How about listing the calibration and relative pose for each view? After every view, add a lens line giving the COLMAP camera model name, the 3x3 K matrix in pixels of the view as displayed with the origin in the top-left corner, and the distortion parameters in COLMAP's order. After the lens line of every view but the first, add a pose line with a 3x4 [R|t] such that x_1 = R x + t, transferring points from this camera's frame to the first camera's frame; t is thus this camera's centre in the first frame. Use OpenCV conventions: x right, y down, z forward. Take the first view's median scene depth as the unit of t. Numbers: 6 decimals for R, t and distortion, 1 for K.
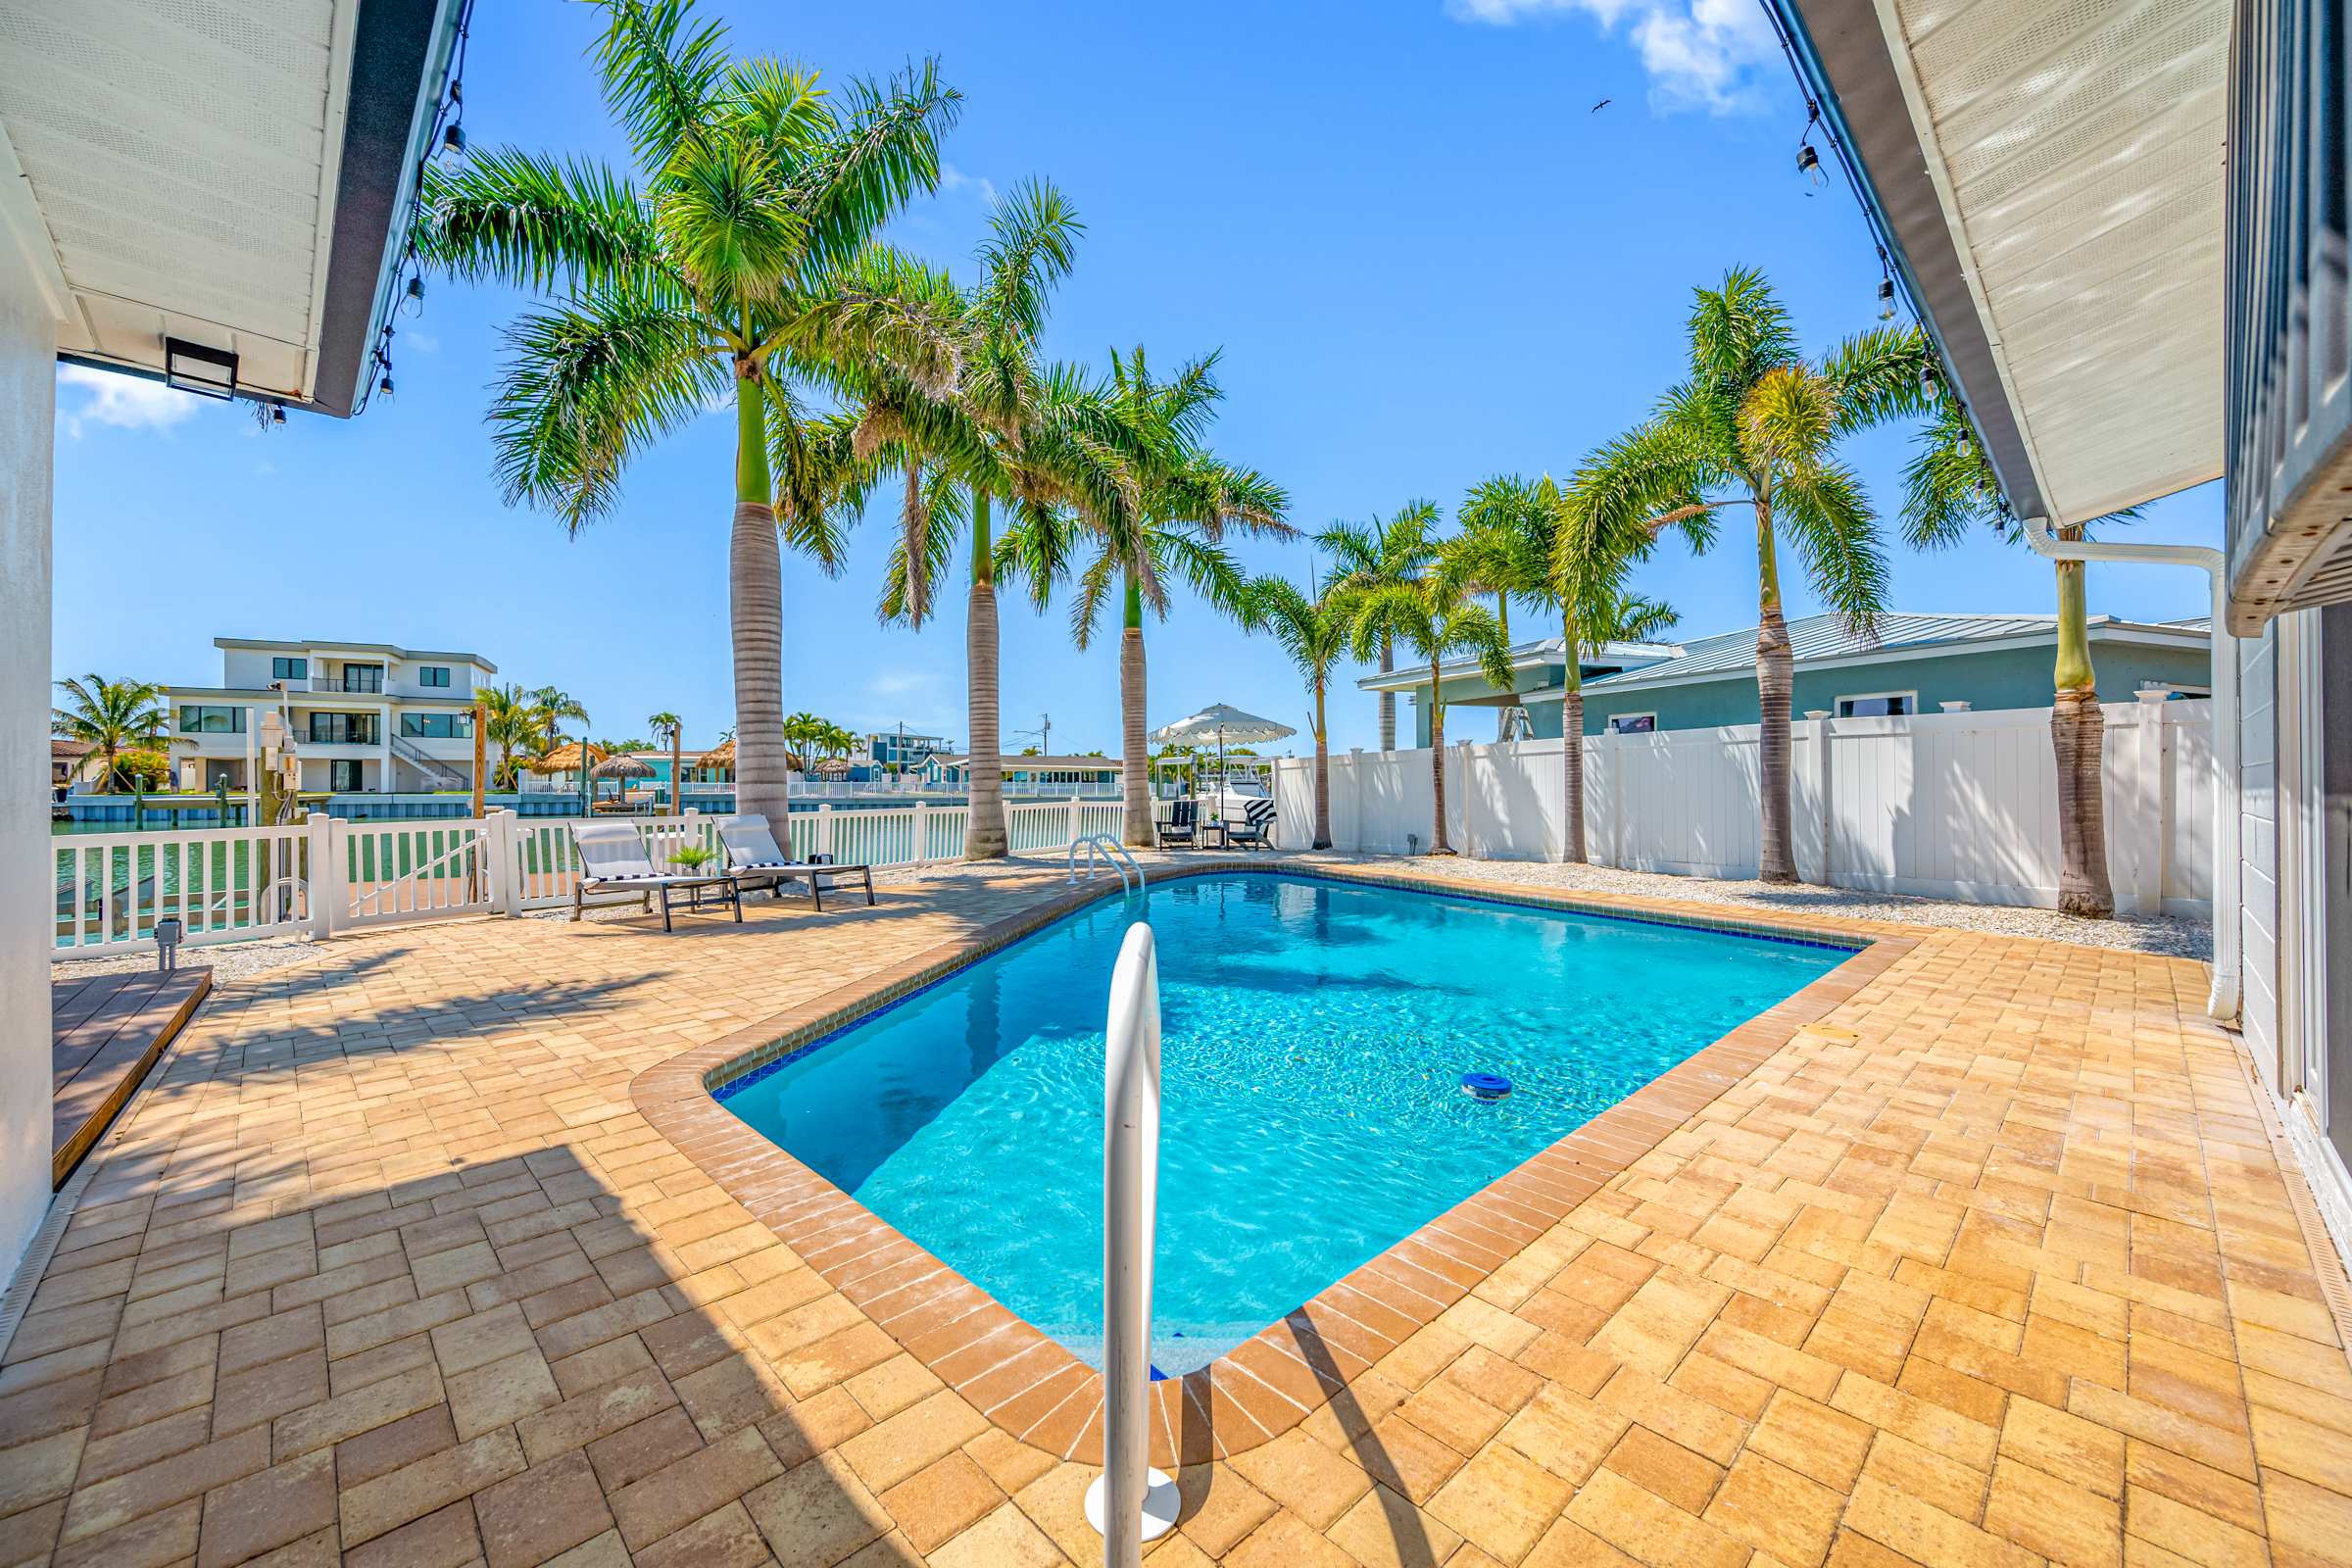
lens RADIAL K [[931.4, 0, 1182.5], [0, 931.4, 781.1], [0, 0, 1]] dist [-0.000624, -0.000110]
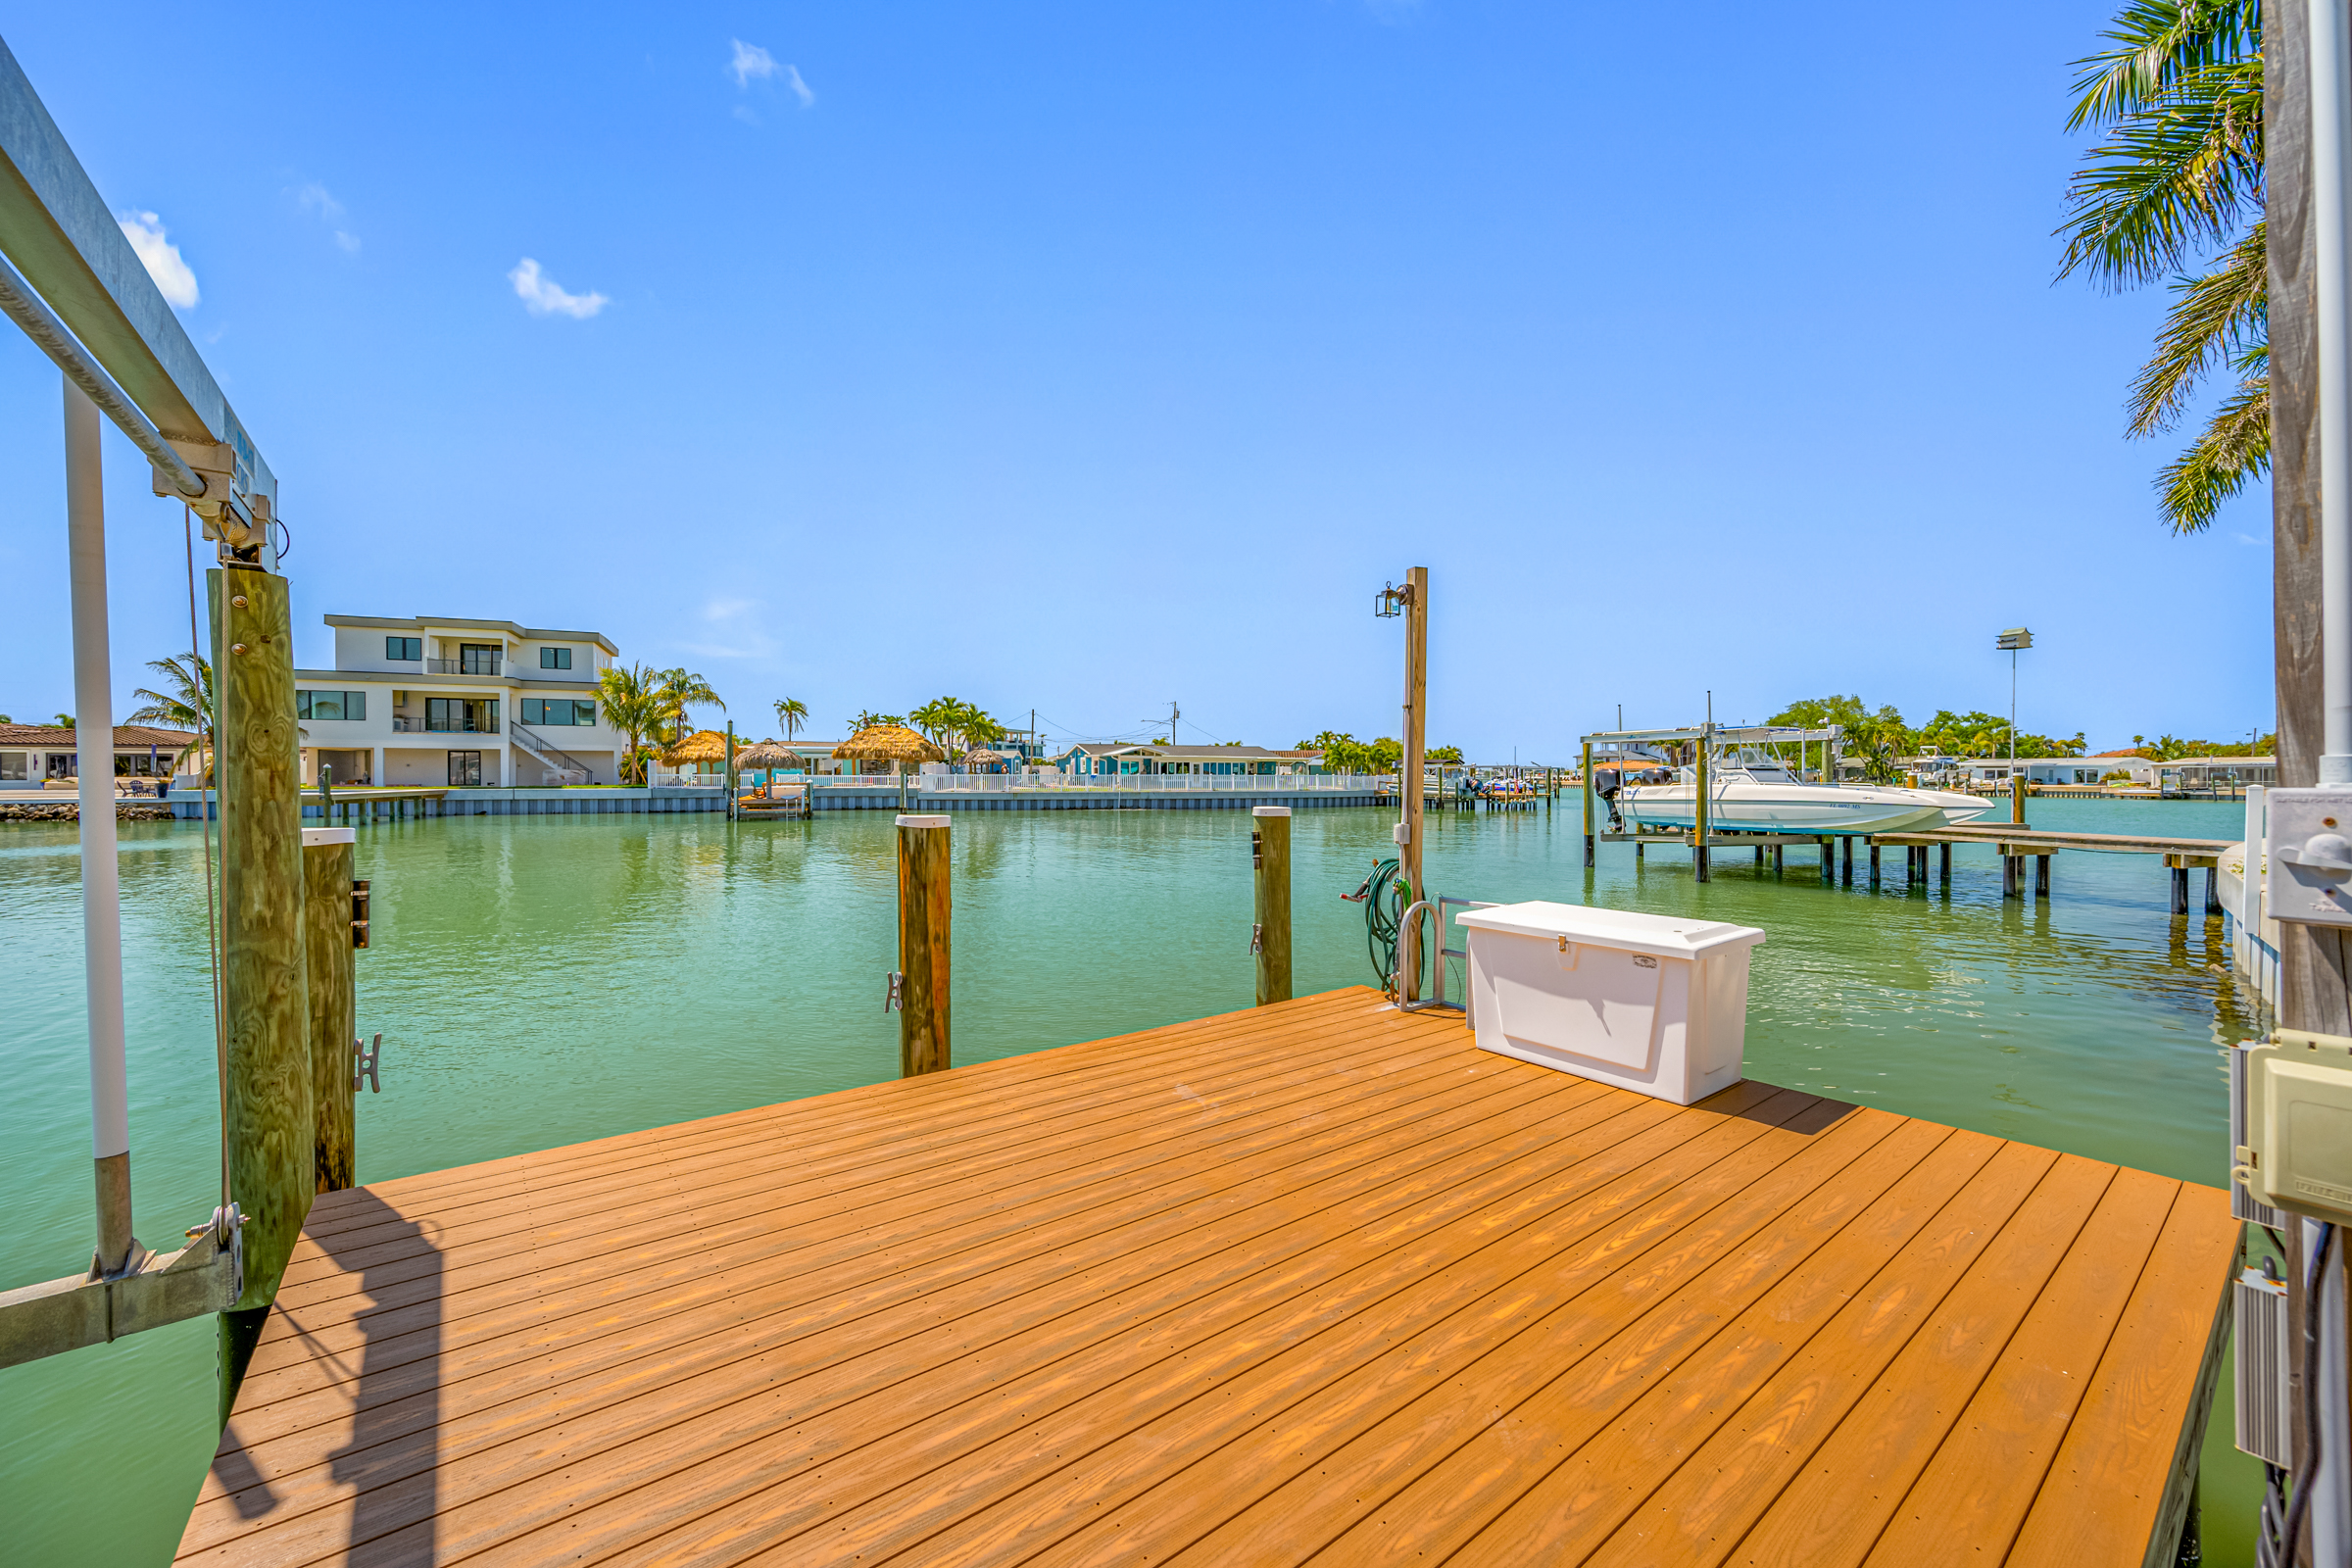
lens RADIAL K [[919.5, 0, 1176.0], [0, 919.5, 784.0], [0, 0, 1]] dist [0.001264, -0.000115]
pose [[0.997305, -0.001258, -0.073360, -0.166601], [0.001947, 0.999955, 0.009325, 0.002921], [0.073345, -0.009443, 0.997262, 0.185250]]
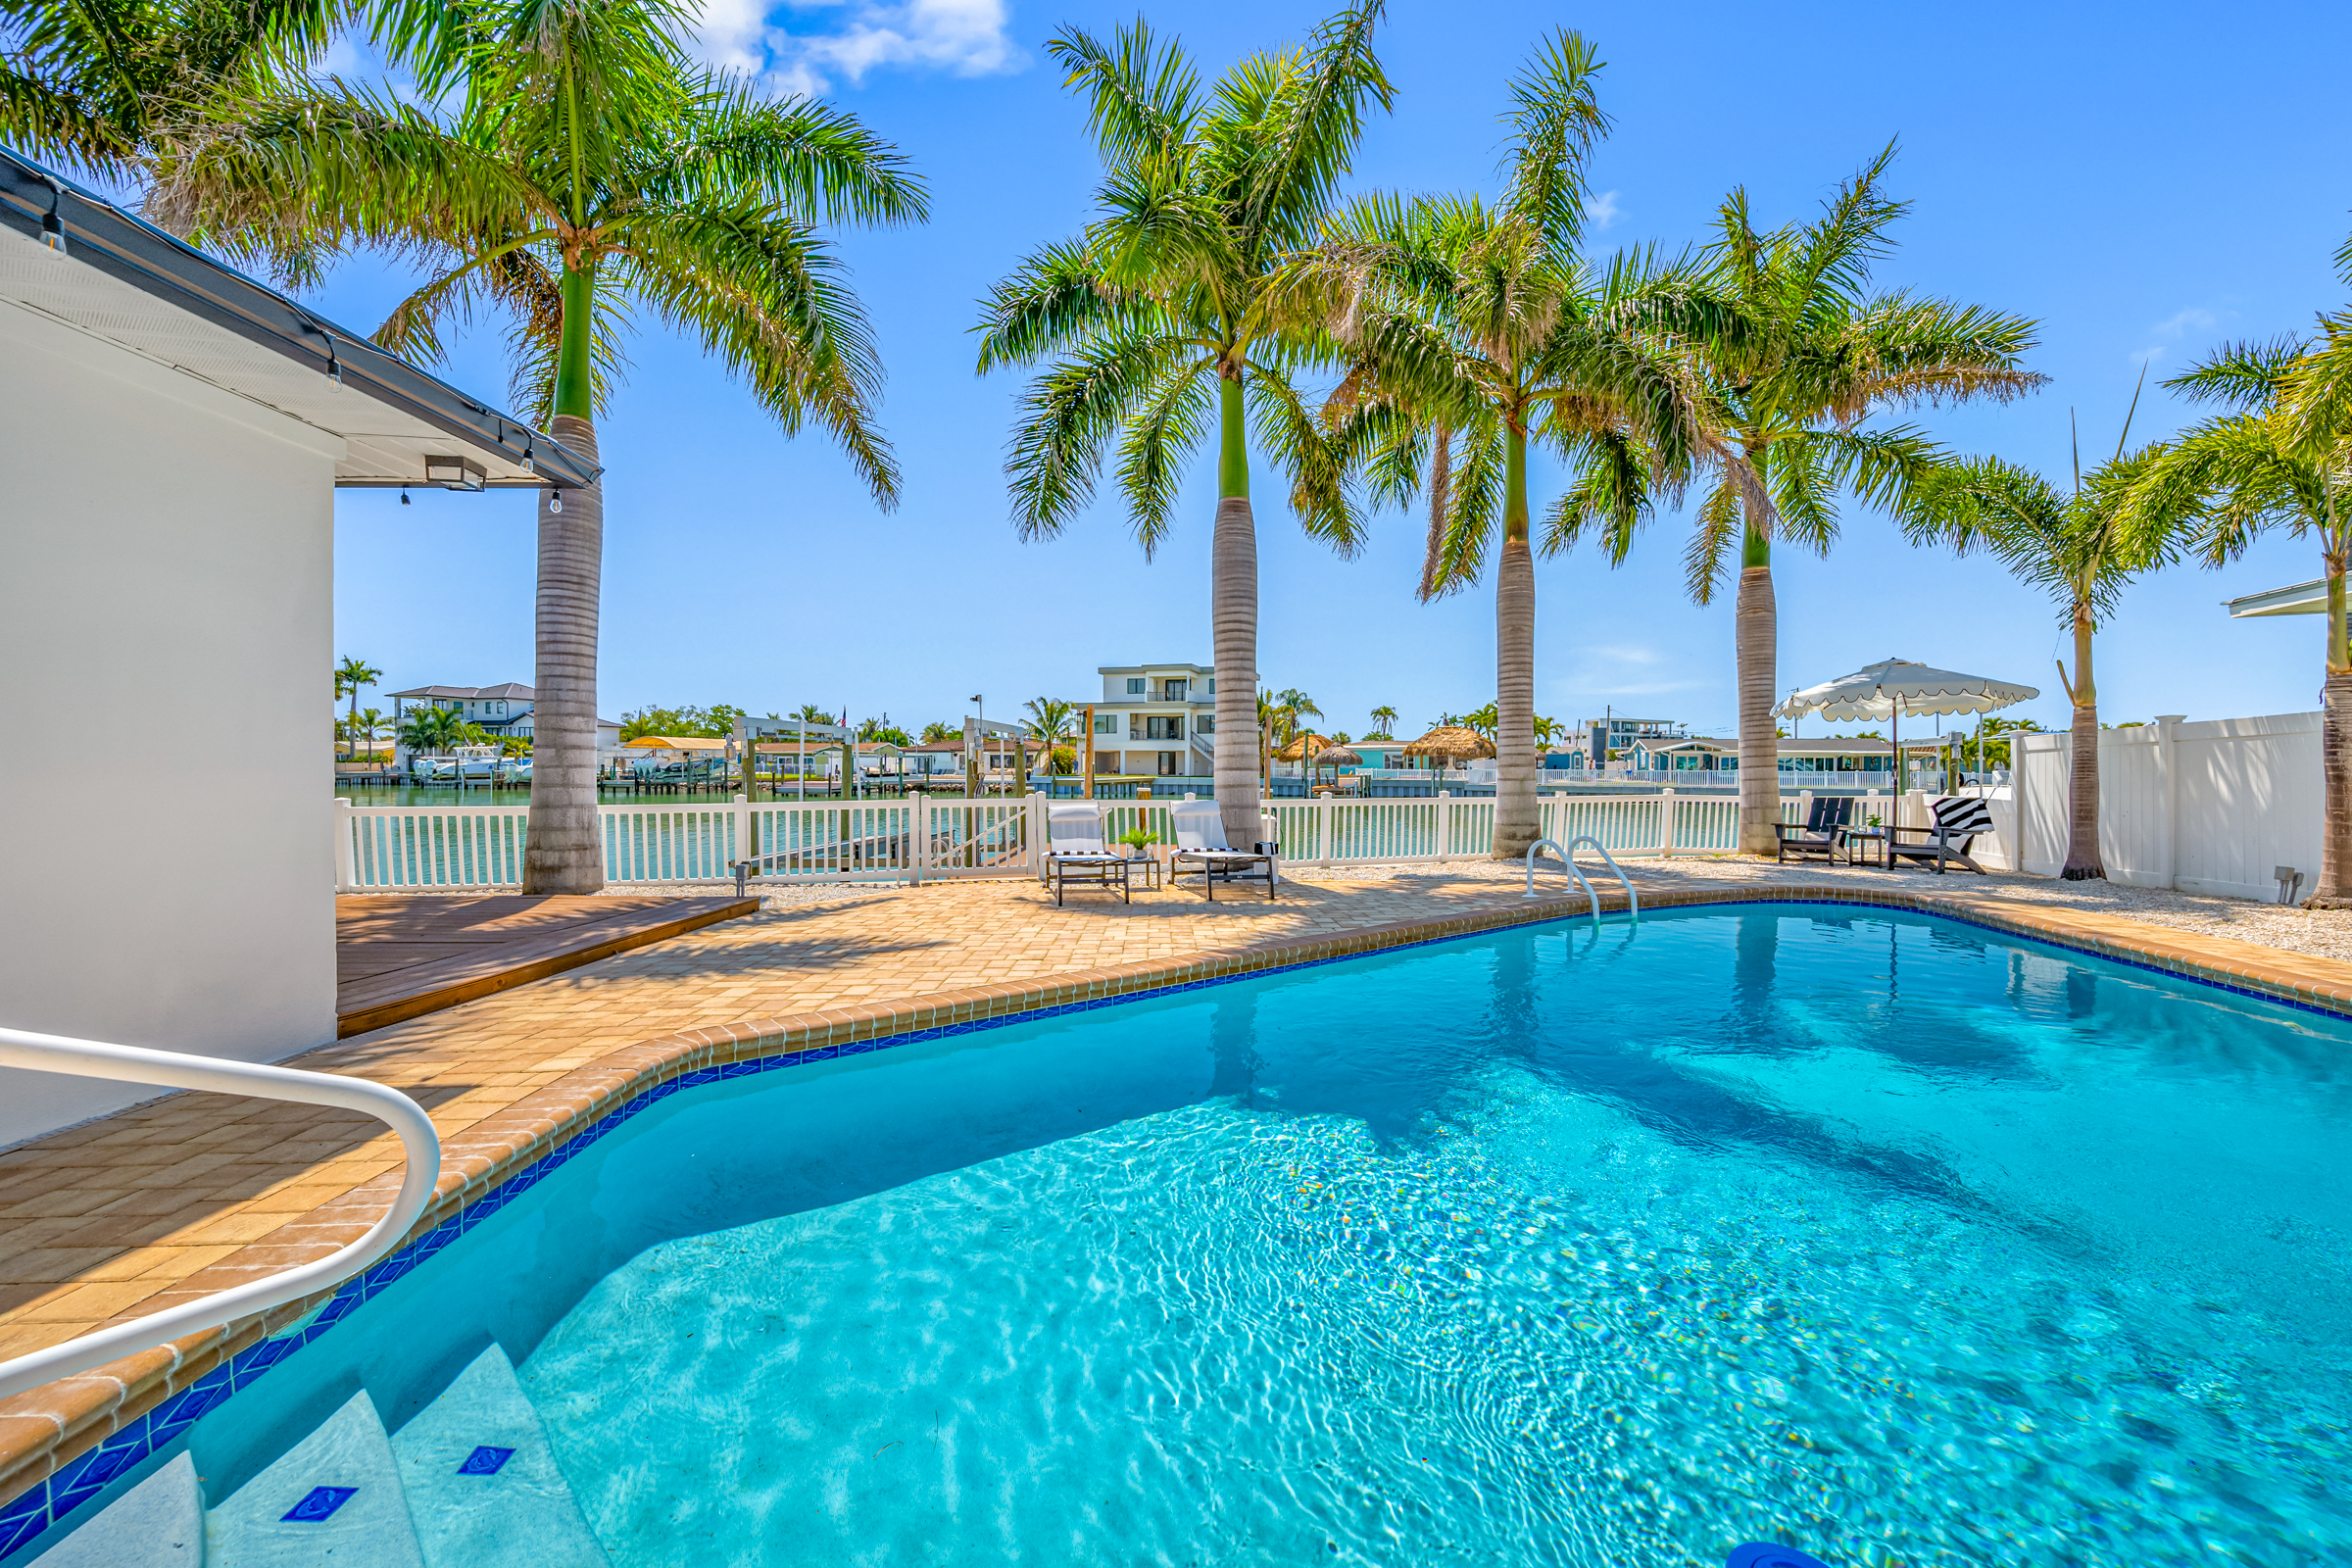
lens RADIAL K [[930.6, 0, 1180.4], [0, 930.6, 775.7], [0, 0, 1]] dist [-0.000961, -0.000140]
pose [[0.730412, 0.007795, -0.682962, 0.037426], [-0.002345, 0.999958, 0.008905, -0.000094], [0.683003, -0.004903, 0.730400, 0.038336]]
